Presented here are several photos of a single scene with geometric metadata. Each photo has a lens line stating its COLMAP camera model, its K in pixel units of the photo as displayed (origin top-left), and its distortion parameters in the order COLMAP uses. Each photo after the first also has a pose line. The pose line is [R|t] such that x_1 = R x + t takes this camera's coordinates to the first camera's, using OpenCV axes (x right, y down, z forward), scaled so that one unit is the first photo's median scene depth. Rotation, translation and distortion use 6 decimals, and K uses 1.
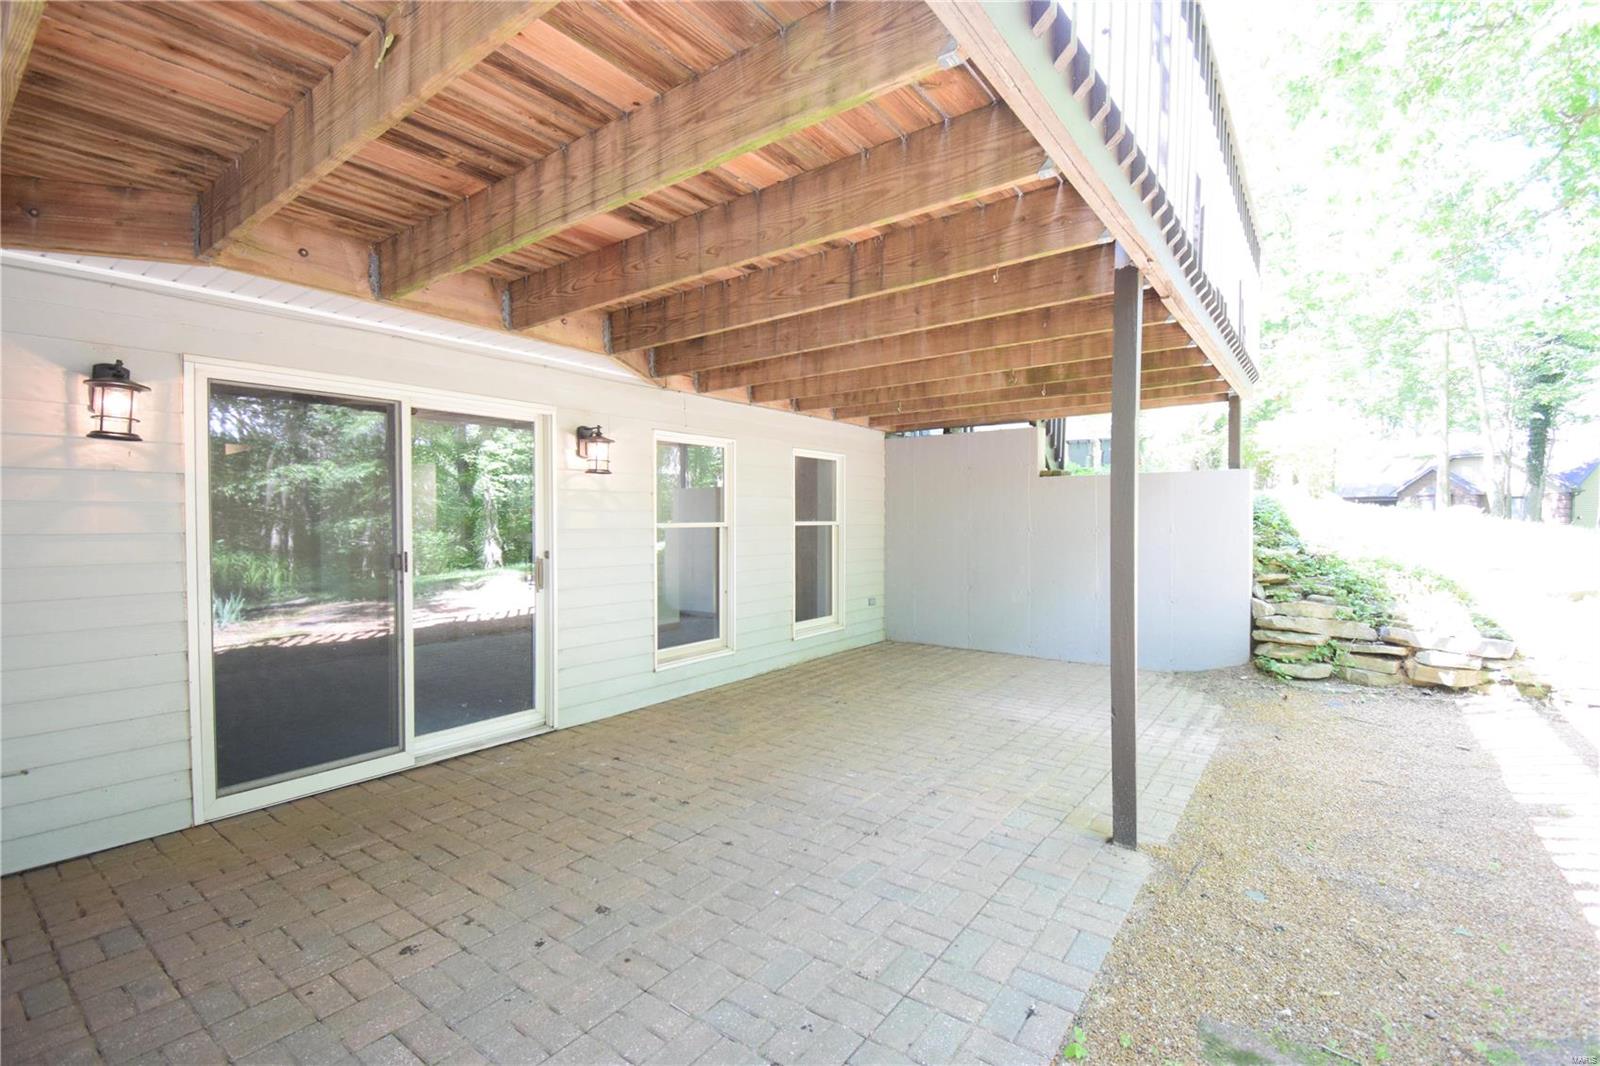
lens RADIAL K [[708.4, 0, 798.7], [0, 708.4, 536.1], [0, 0, 1]] dist [-0.003254, -0.000823]
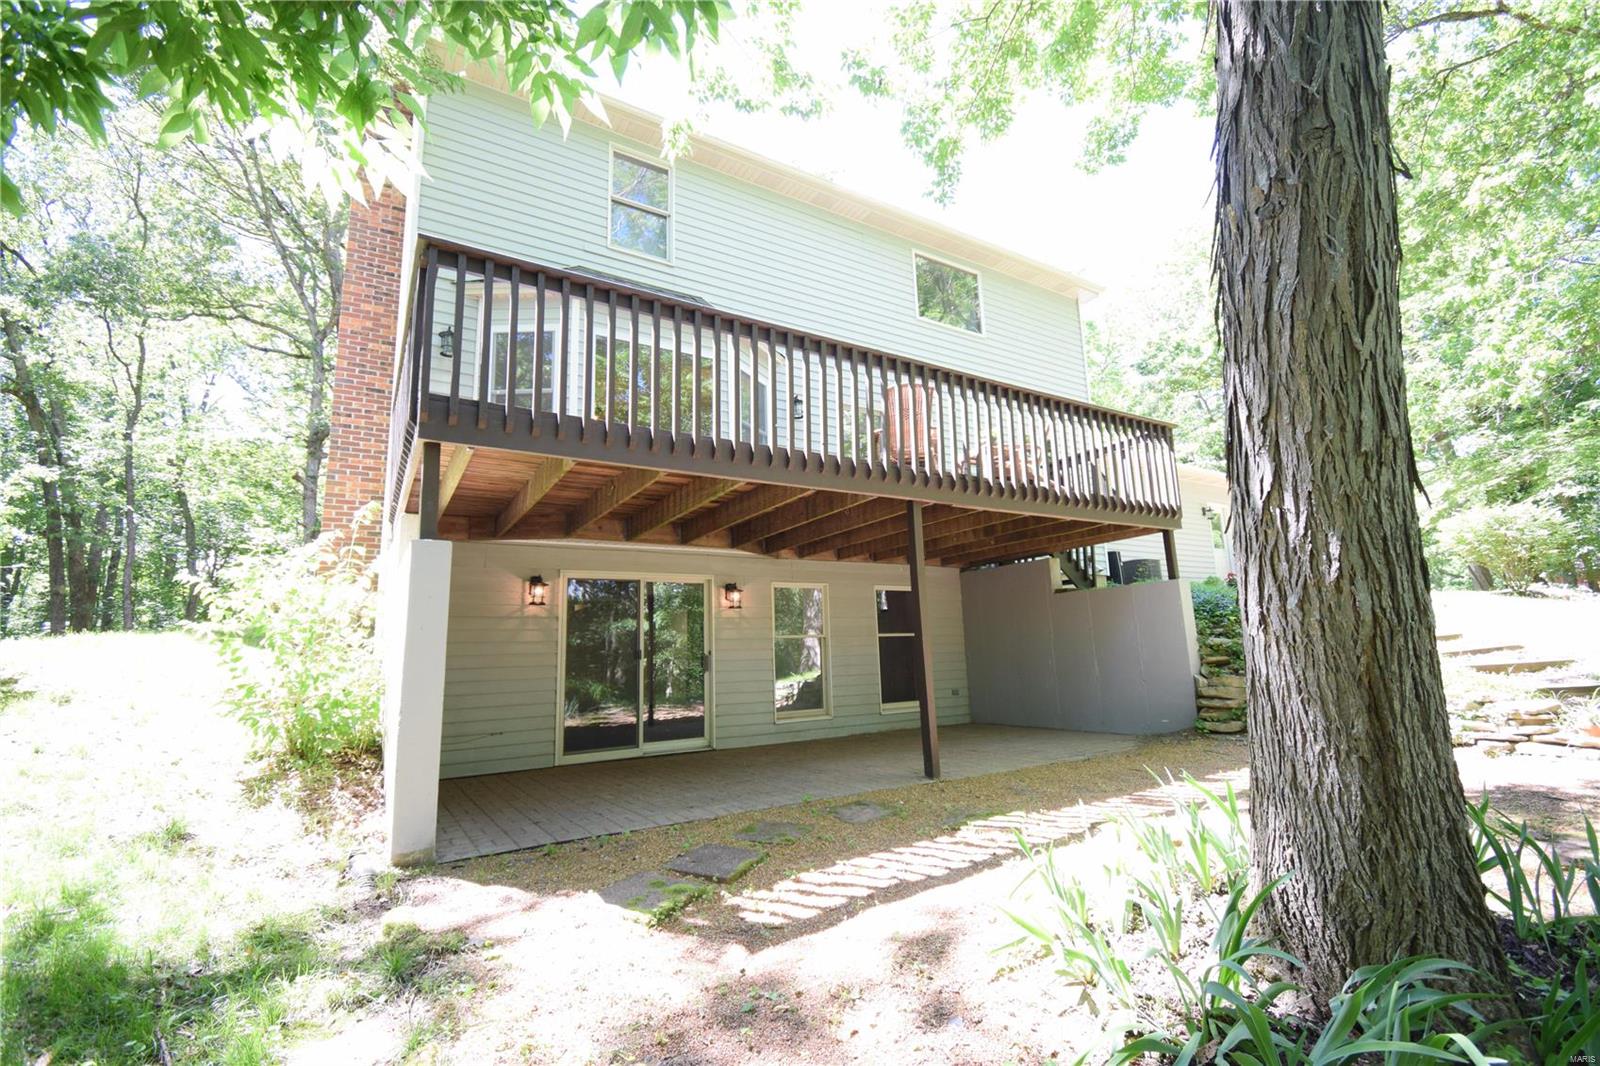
lens RADIAL K [[708.4, 0, 803.0], [0, 708.4, 534.1], [0, 0, 1]] dist [-0.003254, -0.000823]
pose [[0.930466, -0.092548, -0.354497, 0.499539], [0.023300, 0.980559, -0.194837, 0.077440], [0.365637, 0.173030, 0.914533, -0.600656]]
